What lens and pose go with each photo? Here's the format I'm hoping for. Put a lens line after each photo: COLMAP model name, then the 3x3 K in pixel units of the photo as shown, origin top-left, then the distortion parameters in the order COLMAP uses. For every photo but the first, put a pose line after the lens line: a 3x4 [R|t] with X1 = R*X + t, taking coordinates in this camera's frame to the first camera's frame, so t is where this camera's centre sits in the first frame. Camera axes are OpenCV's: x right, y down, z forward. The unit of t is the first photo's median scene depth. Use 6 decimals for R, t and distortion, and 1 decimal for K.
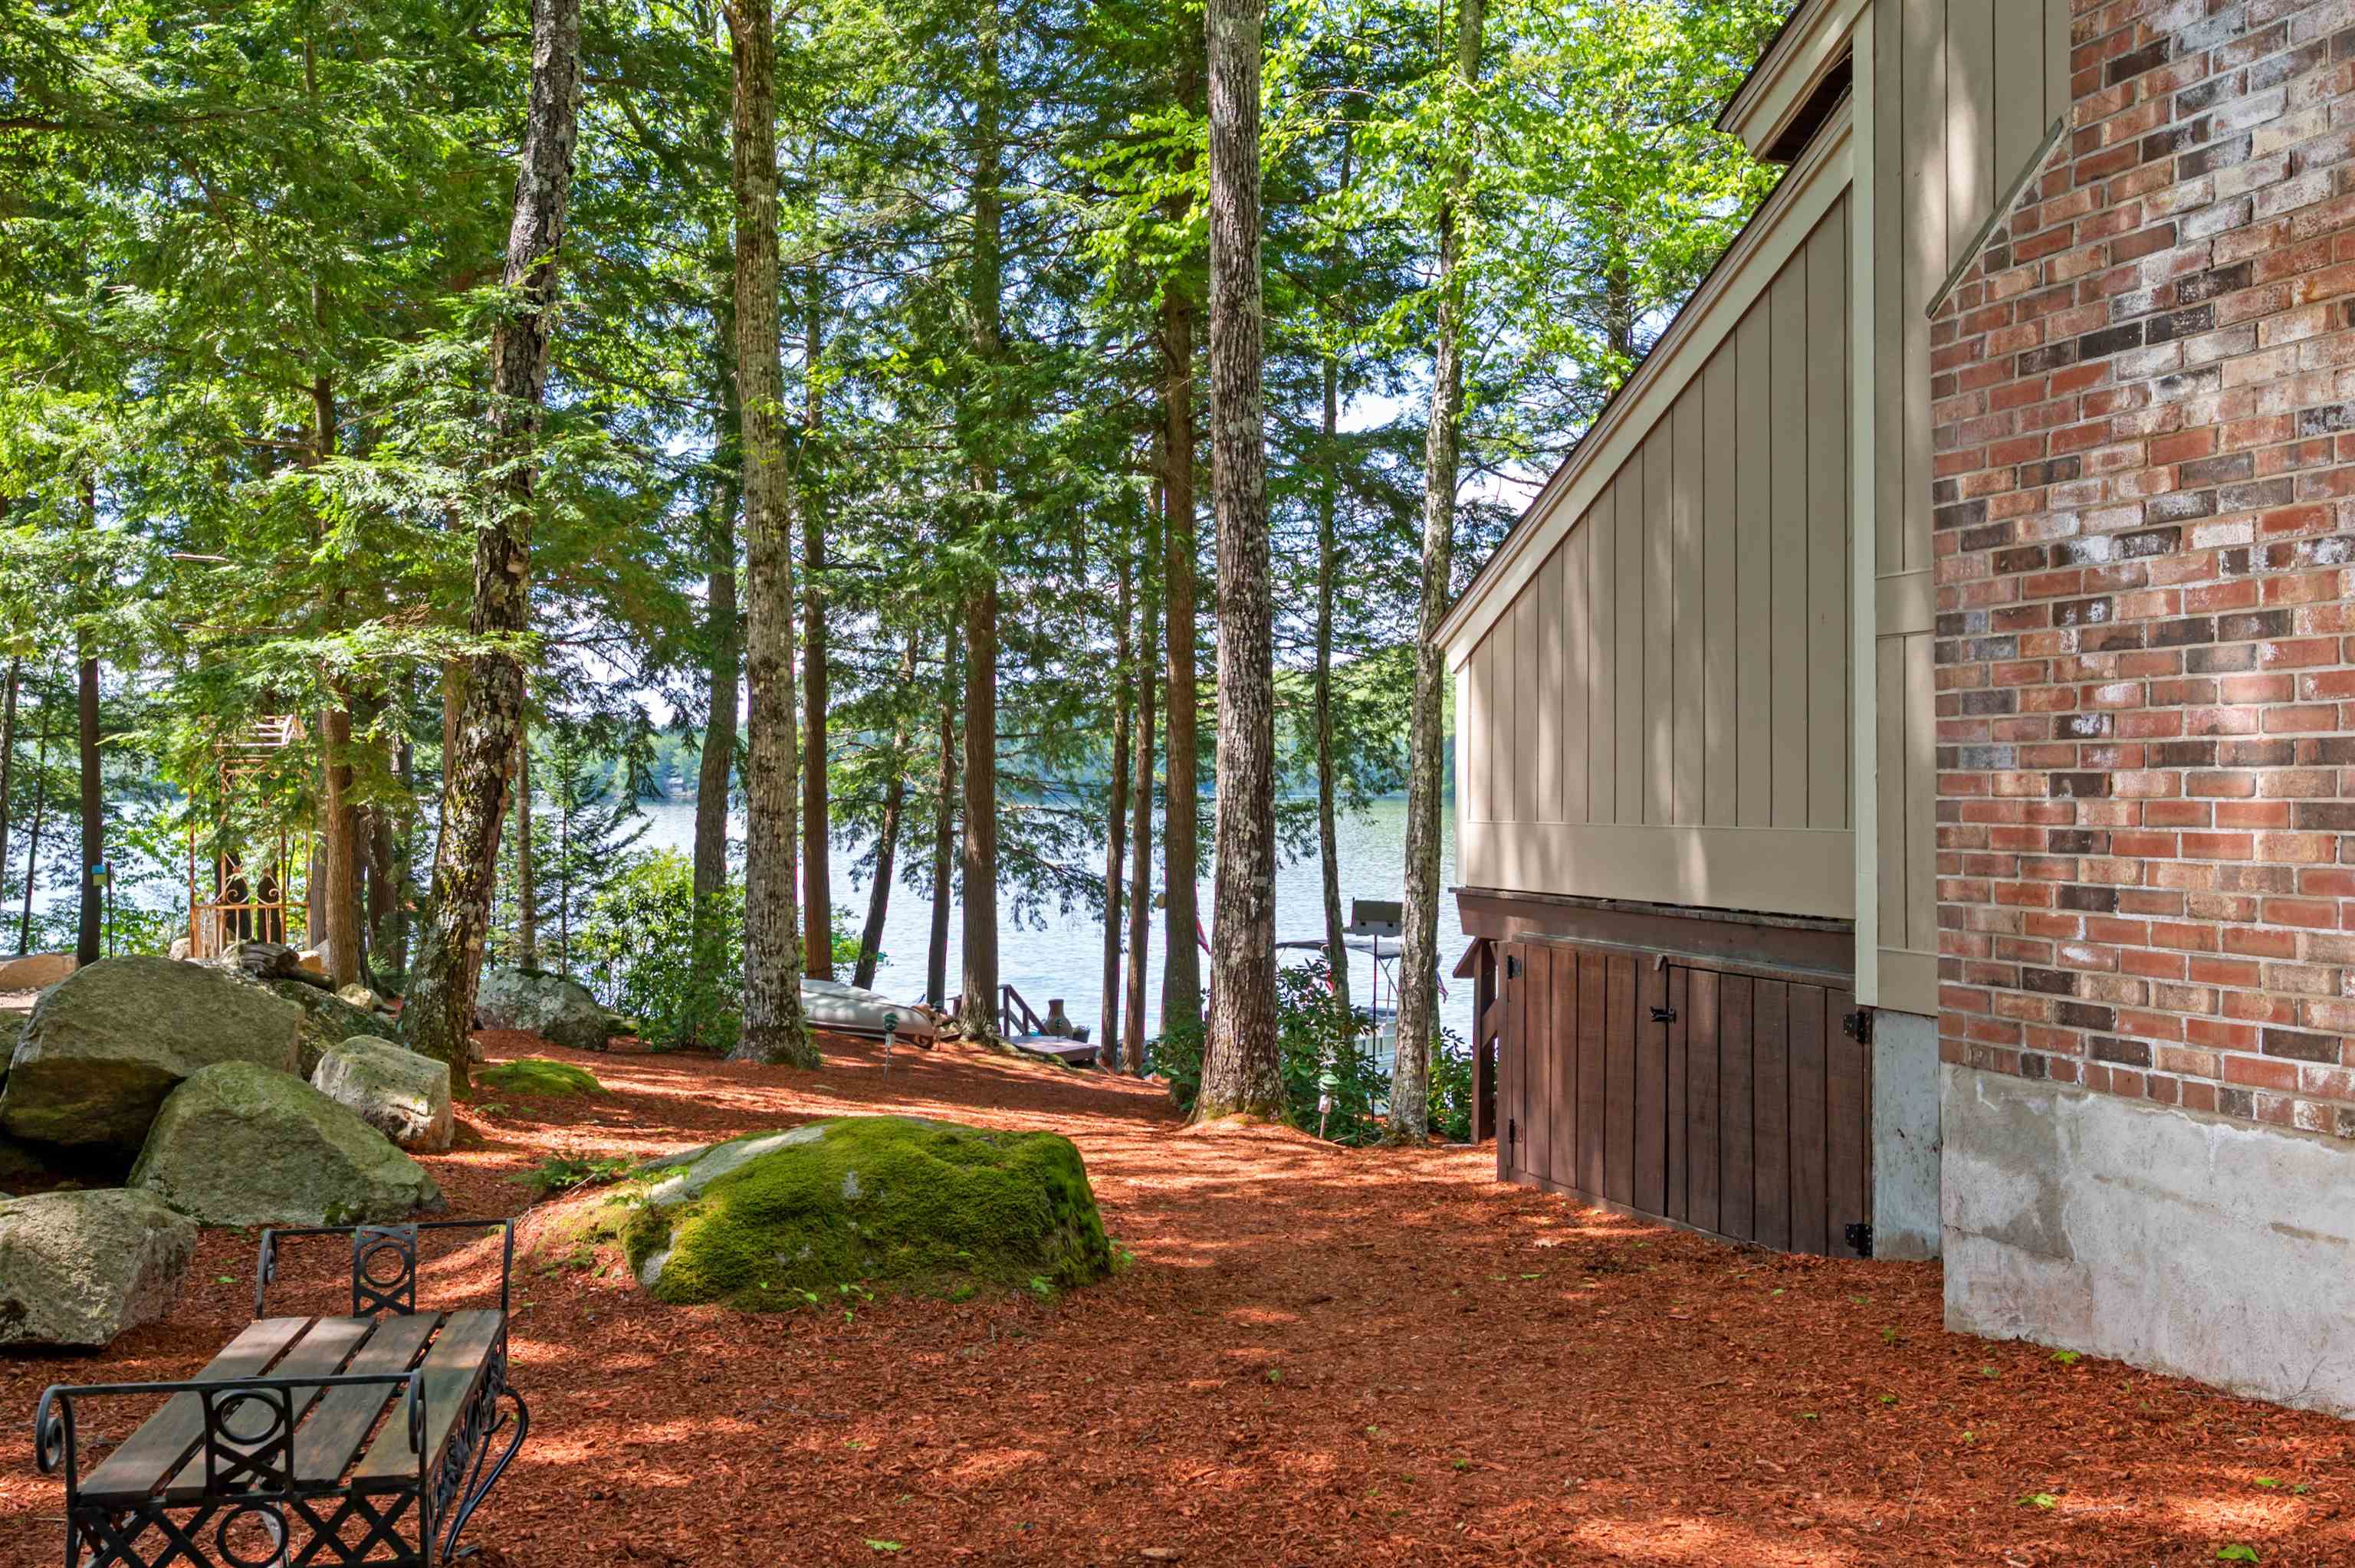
lens RADIAL K [[2011.7, 0, 1185.7], [0, 2011.7, 789.8], [0, 0, 1]] dist [-0.007261, -0.000392]
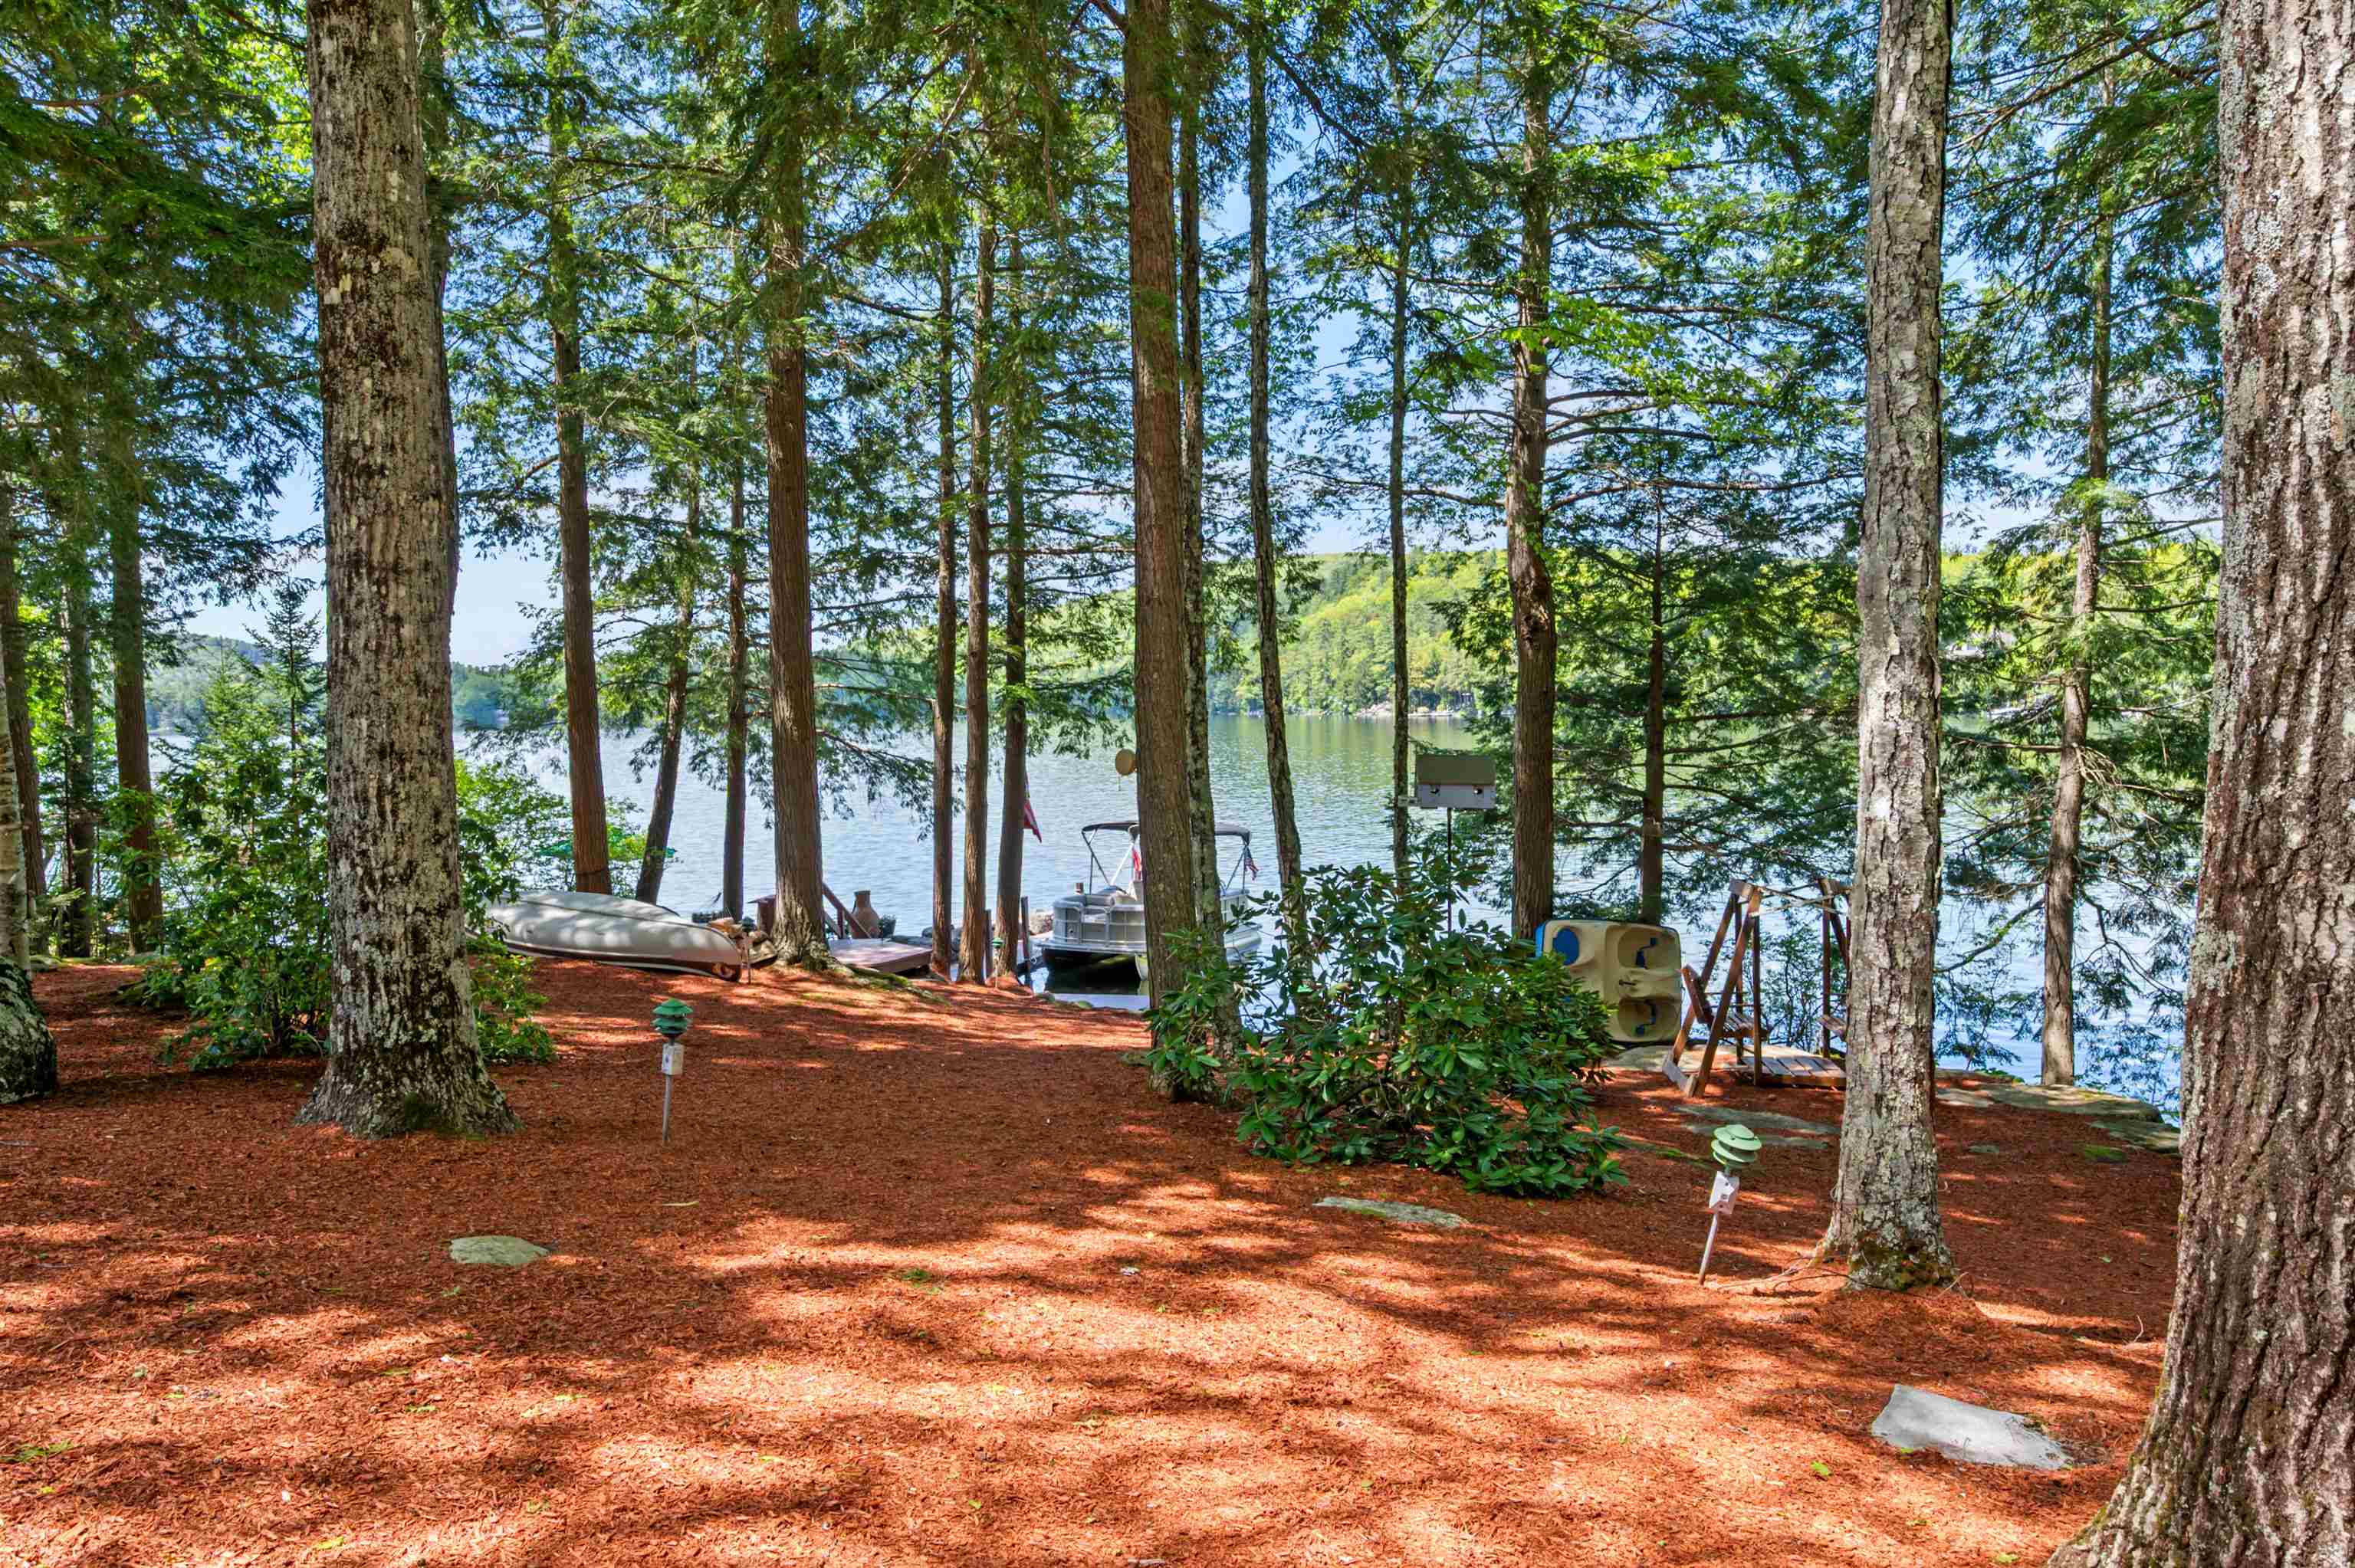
lens RADIAL K [[1555.7, 0, 1159.1], [0, 1555.7, 797.1], [0, 0, 1]] dist [0.001789, -0.000240]
pose [[0.988104, -0.028171, 0.151186, -0.041914], [0.019271, 0.998011, 0.060015, 0.021254], [-0.152576, -0.056387, 0.986682, 0.297706]]
